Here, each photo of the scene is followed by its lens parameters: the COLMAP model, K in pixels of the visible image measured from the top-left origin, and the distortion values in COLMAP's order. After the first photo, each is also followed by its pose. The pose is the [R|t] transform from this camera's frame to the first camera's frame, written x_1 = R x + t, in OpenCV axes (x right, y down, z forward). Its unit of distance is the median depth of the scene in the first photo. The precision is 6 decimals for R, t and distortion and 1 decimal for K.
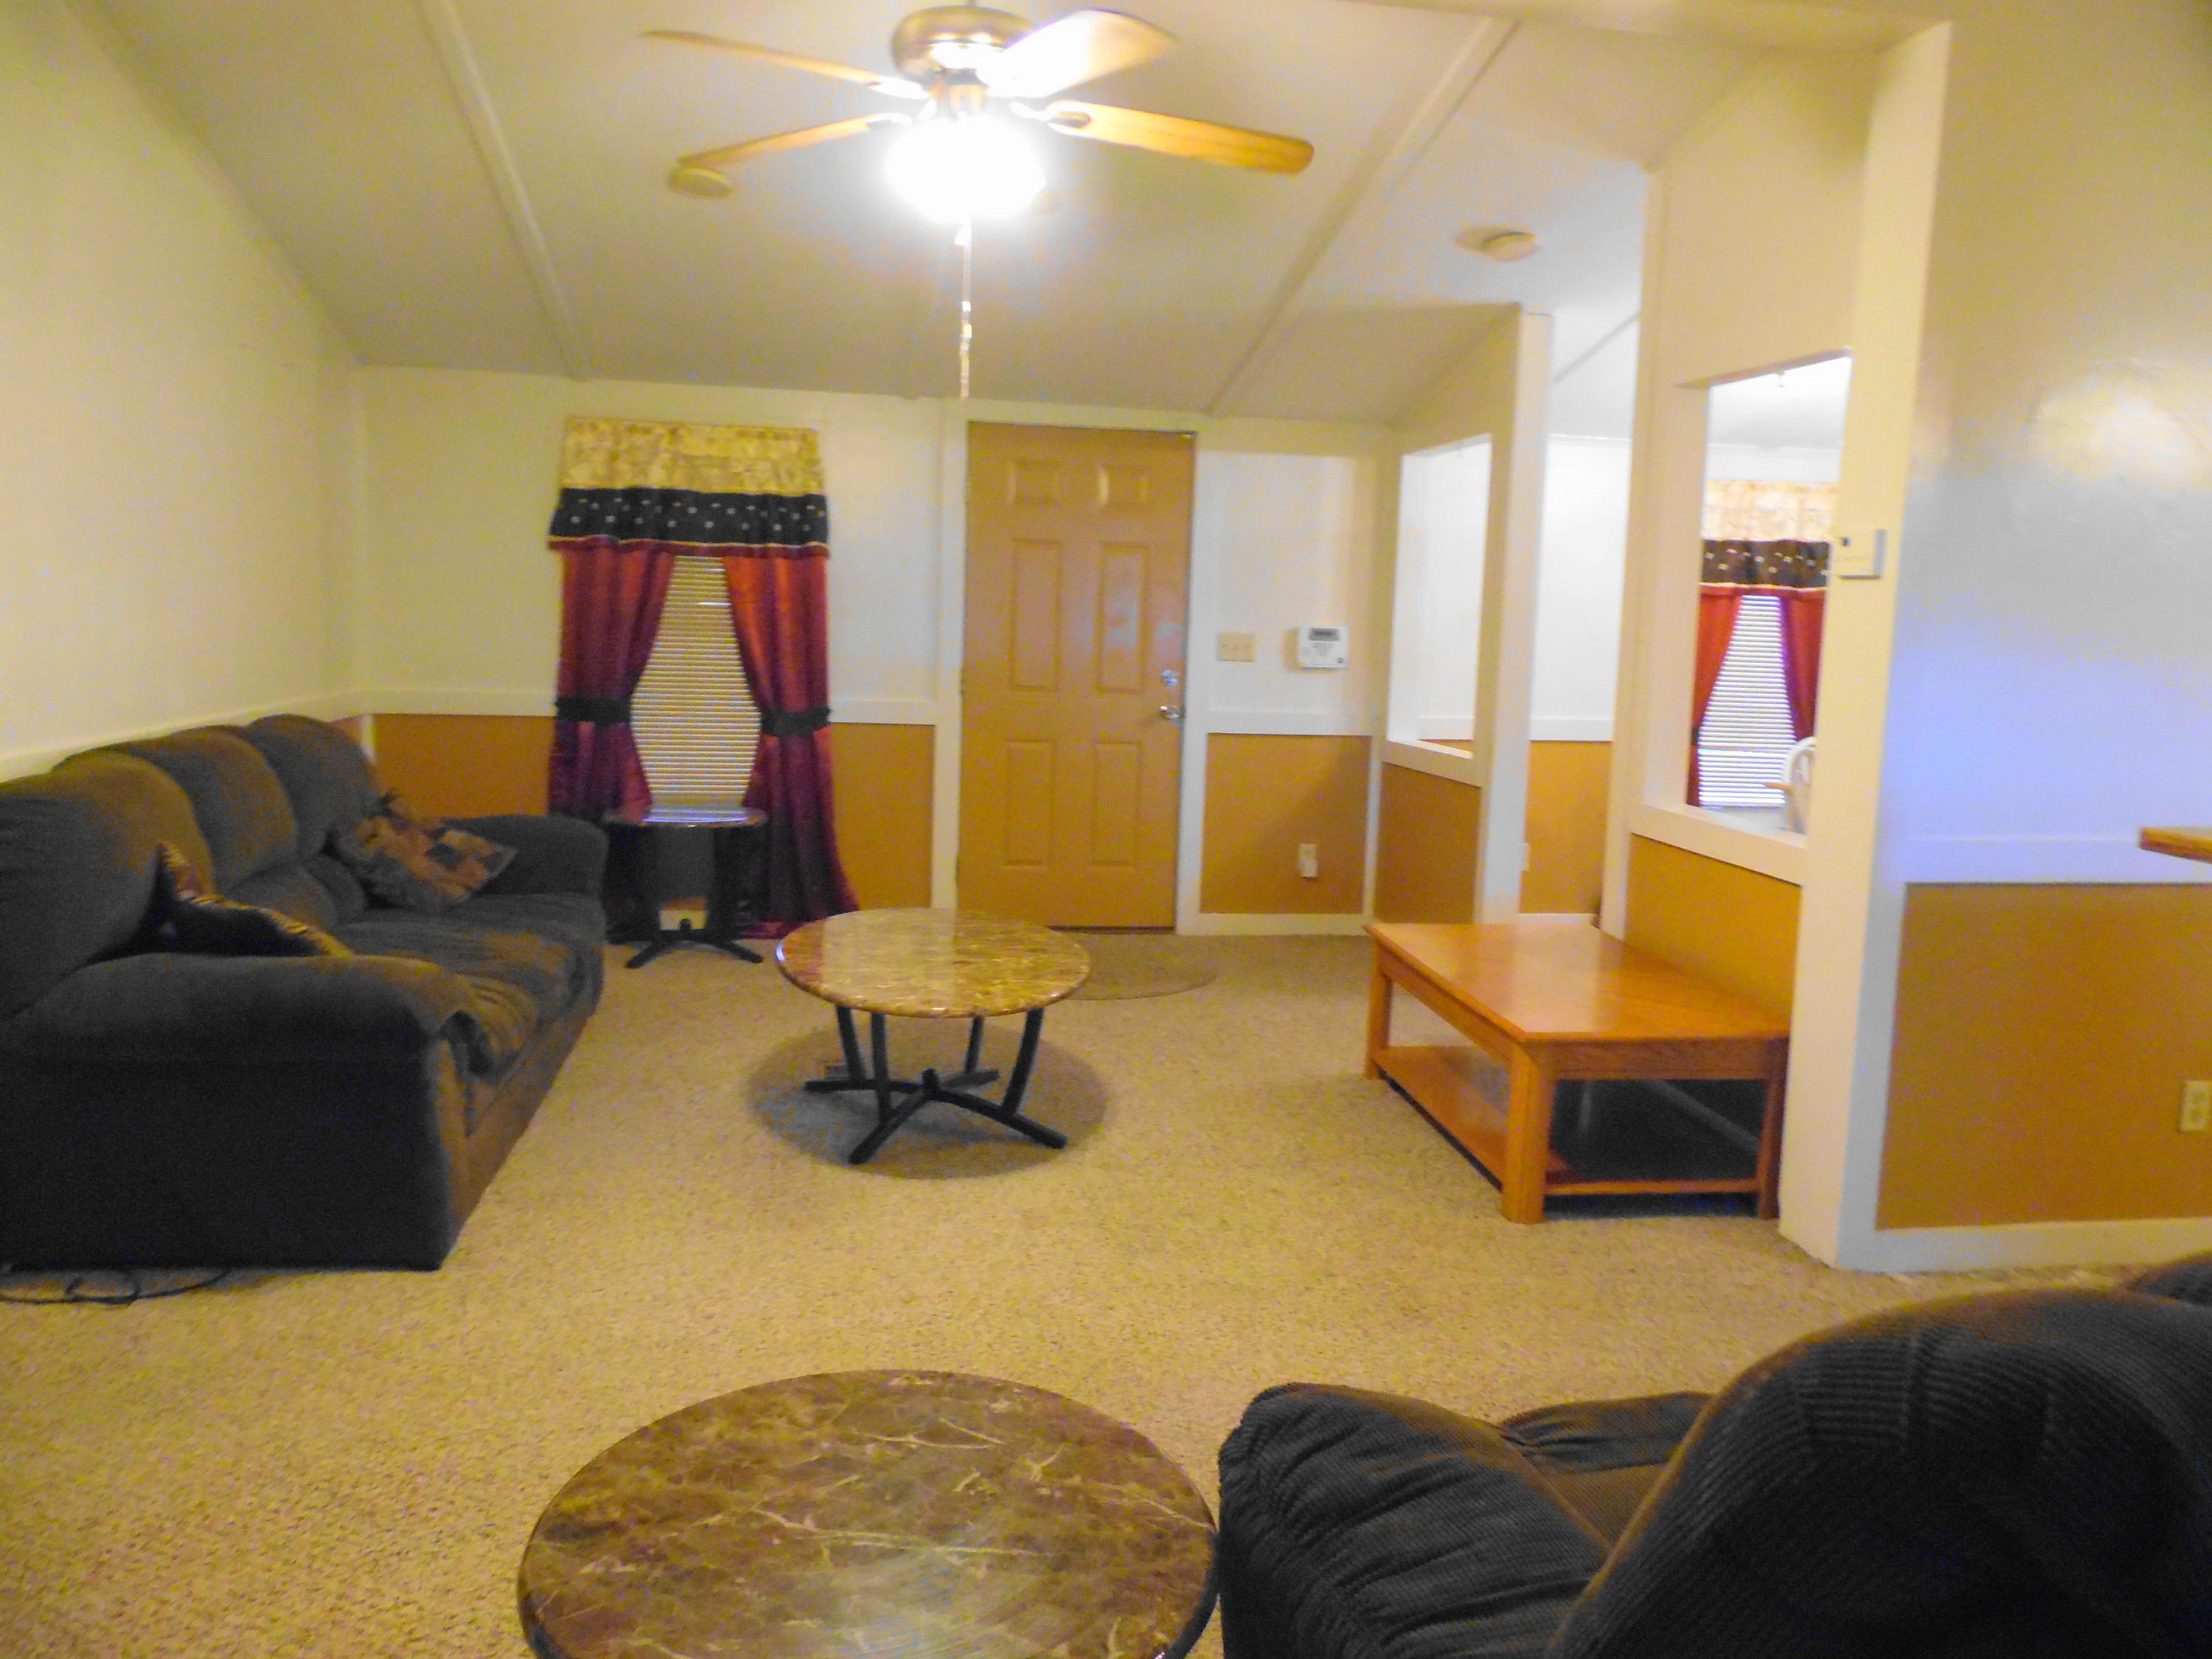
lens RADIAL K [[1633.4, 0, 1106.0], [0, 1633.4, 829.5], [0, 0, 1]] dist [-0.037131, 0.065002]
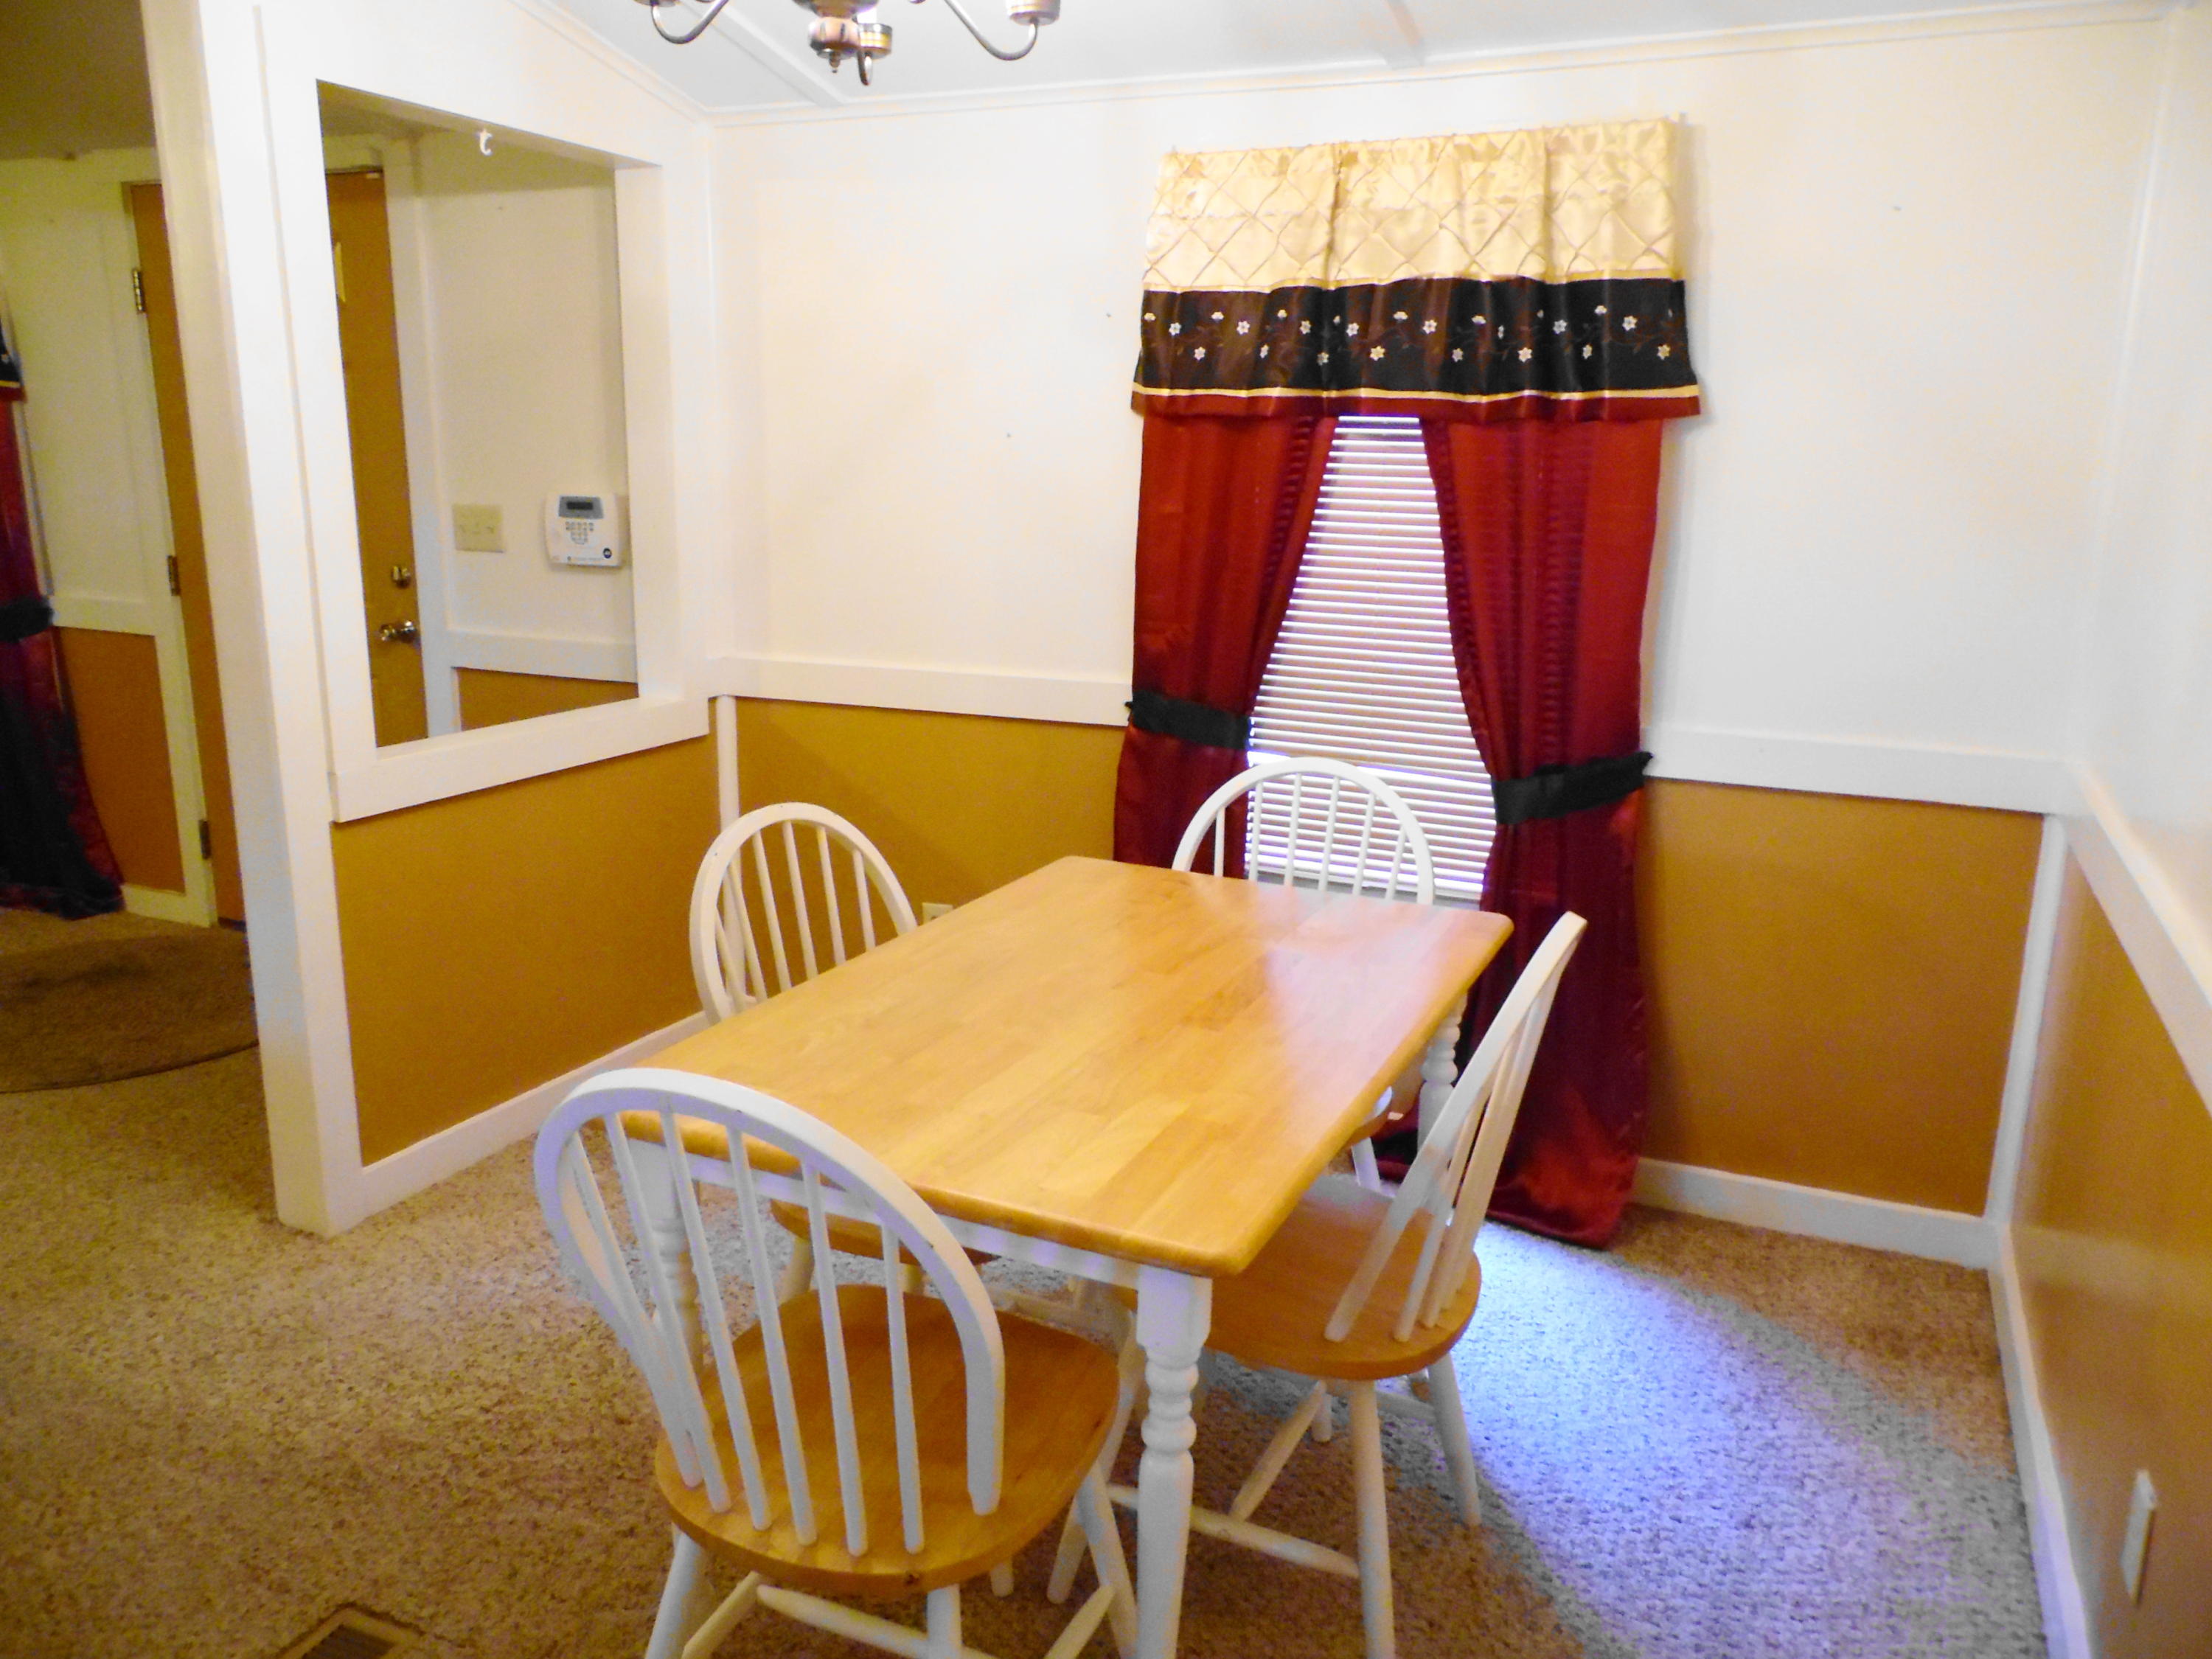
lens RADIAL K [[1633.4, 0, 1106.0], [0, 1633.4, 829.5], [0, 0, 1]] dist [-0.037131, 0.065002]
pose [[0.828662, 0.111796, -0.548471, 0.599867], [-0.057172, 0.991632, 0.115747, -0.080587], [0.556821, -0.064558, 0.828120, 0.594720]]
